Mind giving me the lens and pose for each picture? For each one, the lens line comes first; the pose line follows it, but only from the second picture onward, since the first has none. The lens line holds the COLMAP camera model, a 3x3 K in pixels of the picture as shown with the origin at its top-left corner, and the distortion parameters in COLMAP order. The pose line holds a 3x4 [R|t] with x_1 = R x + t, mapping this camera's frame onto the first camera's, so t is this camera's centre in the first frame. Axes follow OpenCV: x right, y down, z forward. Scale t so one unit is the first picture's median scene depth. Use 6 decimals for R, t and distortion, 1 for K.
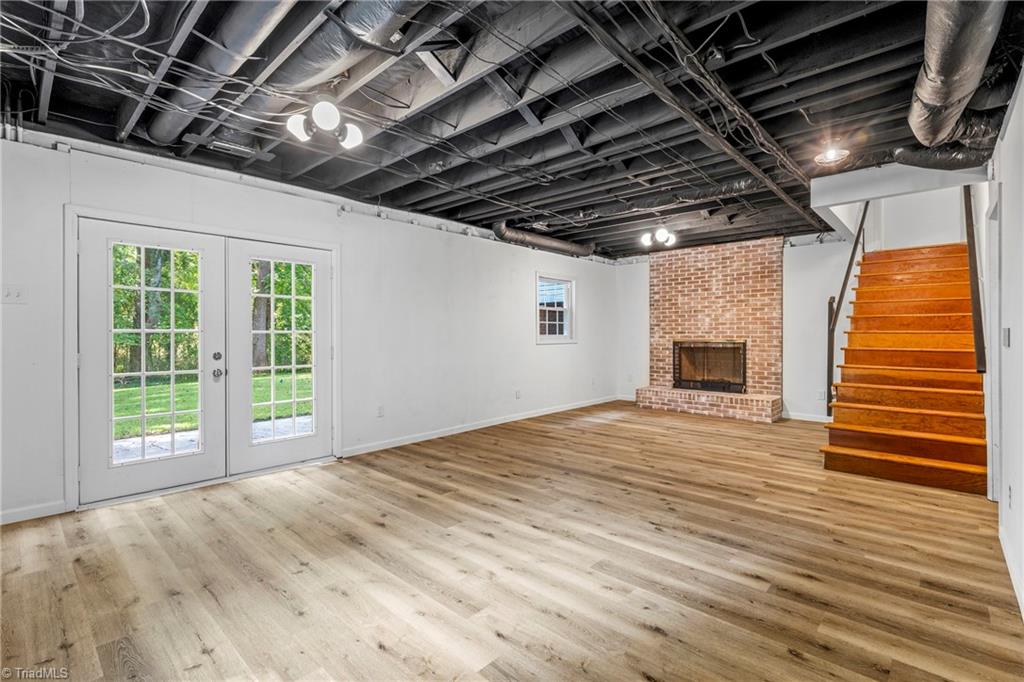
lens RADIAL K [[470.0, 0, 512.0], [0, 470.0, 341.0], [0, 0, 1]] dist [0.005354, 0.000266]
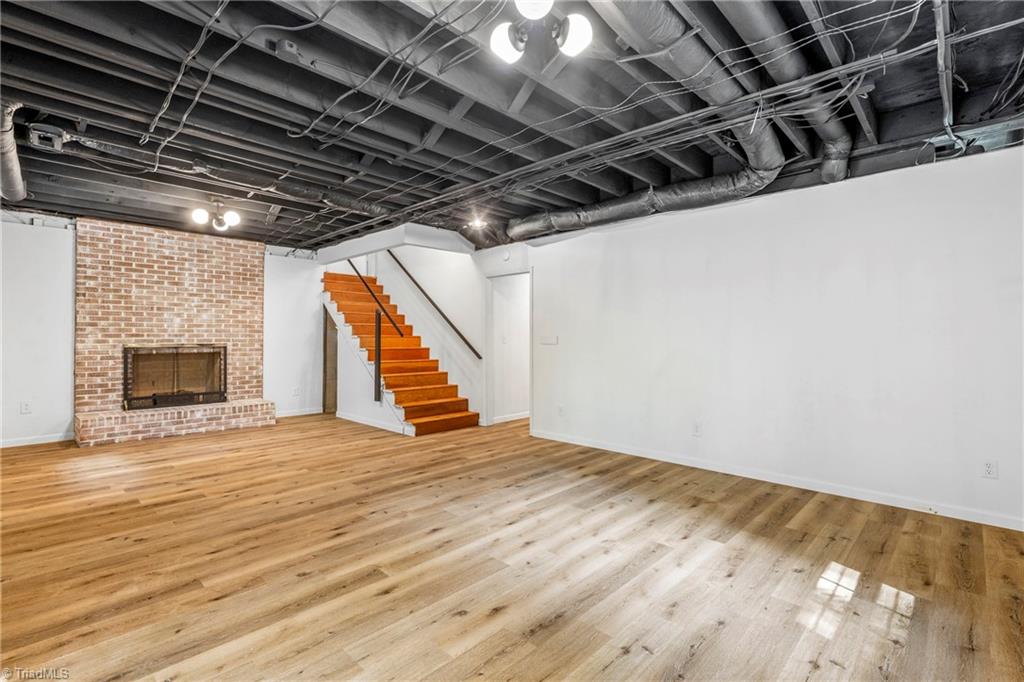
lens RADIAL K [[470.0, 0, 512.0], [0, 470.0, 341.0], [0, 0, 1]] dist [0.005354, 0.000266]
pose [[0.022403, -0.006452, 0.999728, -0.577692], [0.011939, 0.999910, 0.006185, -0.009514], [-0.999678, 0.011797, 0.022478, 0.564864]]
